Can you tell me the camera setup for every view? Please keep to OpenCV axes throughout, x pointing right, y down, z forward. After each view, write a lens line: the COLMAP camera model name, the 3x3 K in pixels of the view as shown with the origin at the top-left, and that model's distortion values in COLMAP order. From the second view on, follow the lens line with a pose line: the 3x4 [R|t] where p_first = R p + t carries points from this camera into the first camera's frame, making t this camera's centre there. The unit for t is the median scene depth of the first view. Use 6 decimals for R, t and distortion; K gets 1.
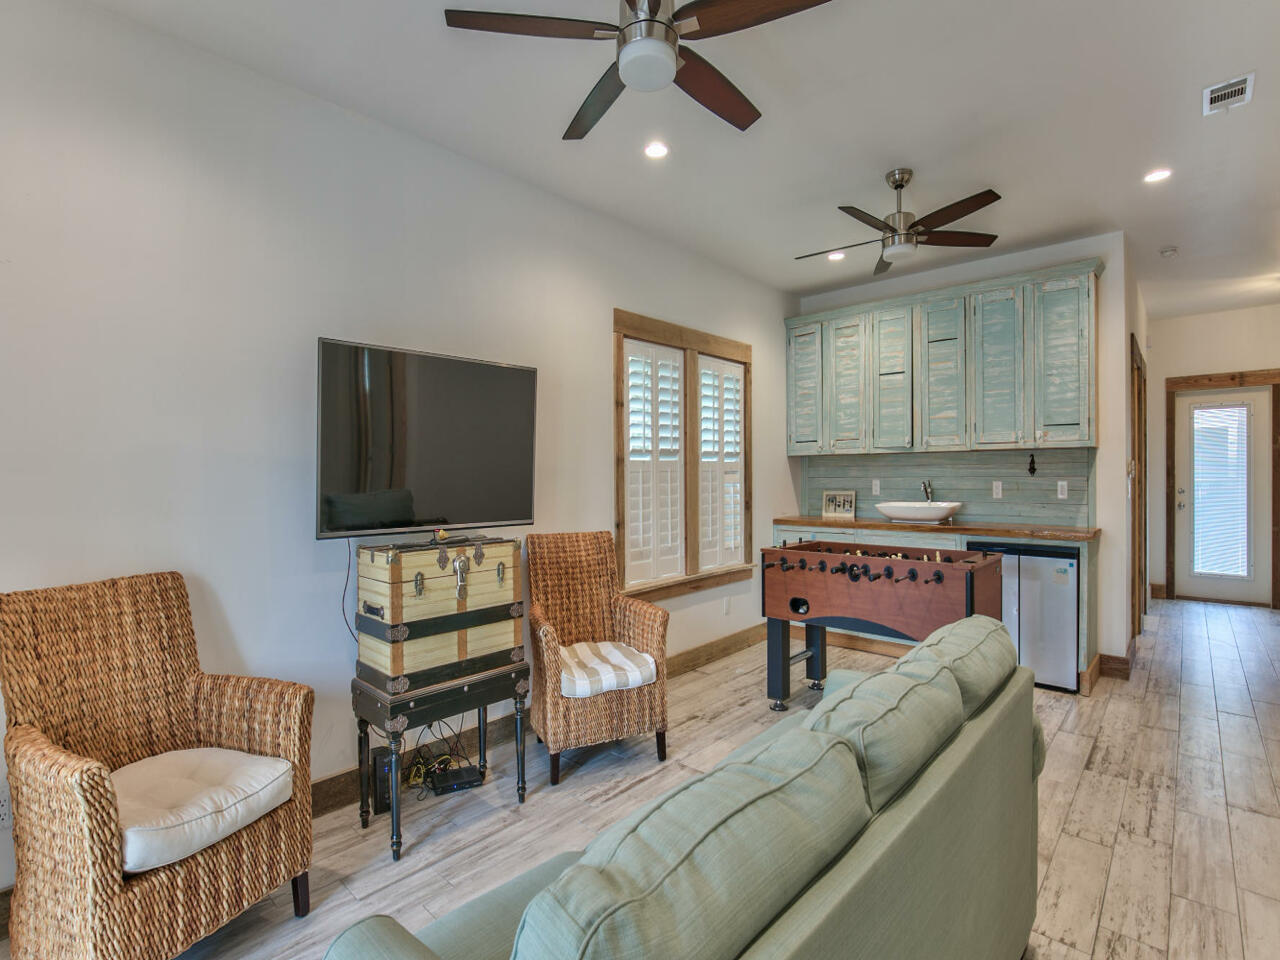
lens RADIAL K [[601.2, 0, 648.4], [0, 601.2, 478.8], [0, 0, 1]] dist [-0.019876, 0.005029]
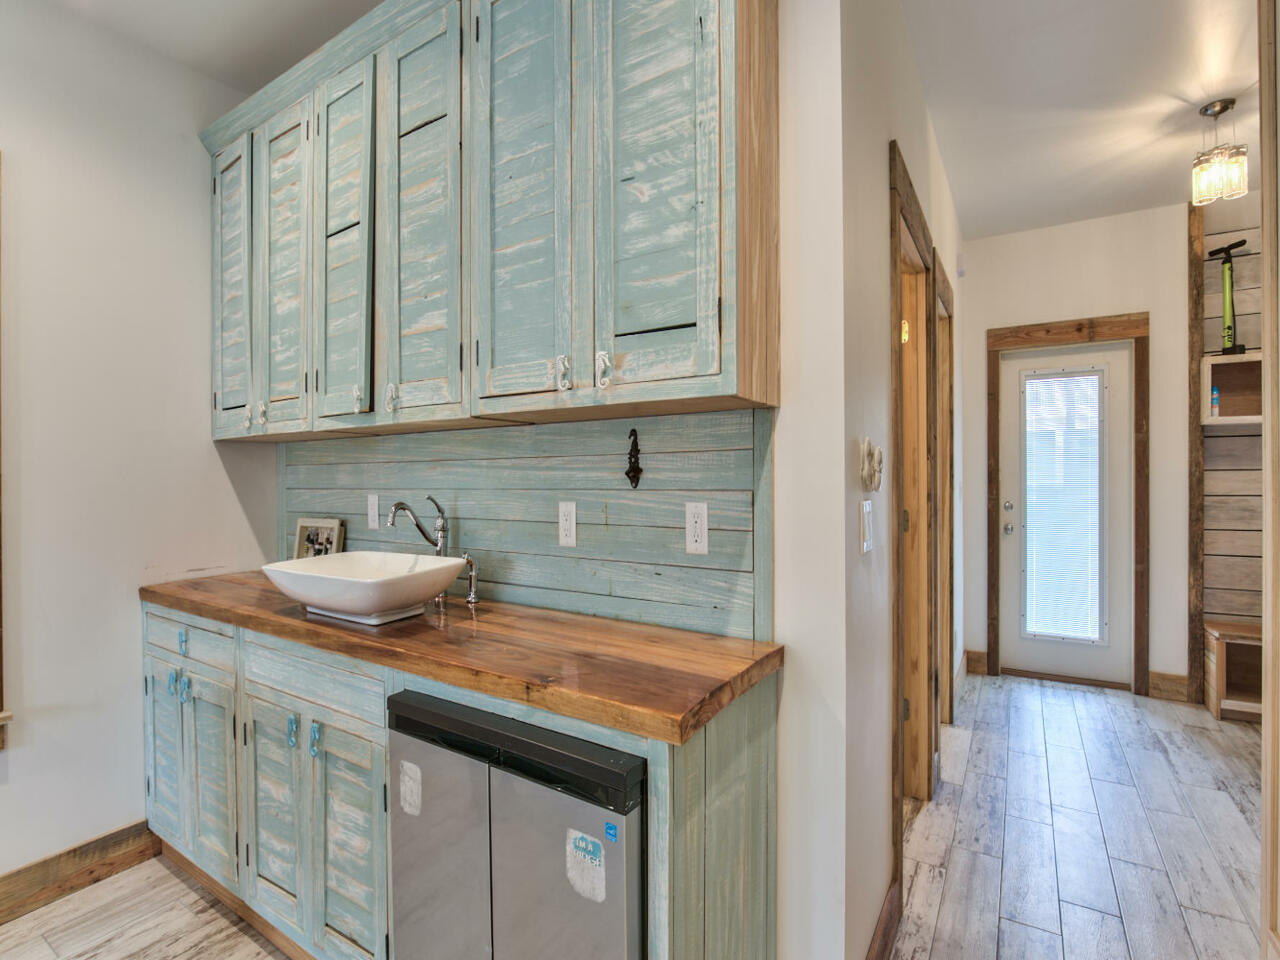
lens RADIAL K [[601.2, 0, 630.8], [0, 601.2, 480.6], [0, 0, 1]] dist [-0.019876, 0.005029]
pose [[0.987241, 0.000152, 0.159230, 0.566163], [-0.000017, 1.000000, -0.000854, -0.009033], [-0.159231, 0.000841, 0.987241, 0.617589]]
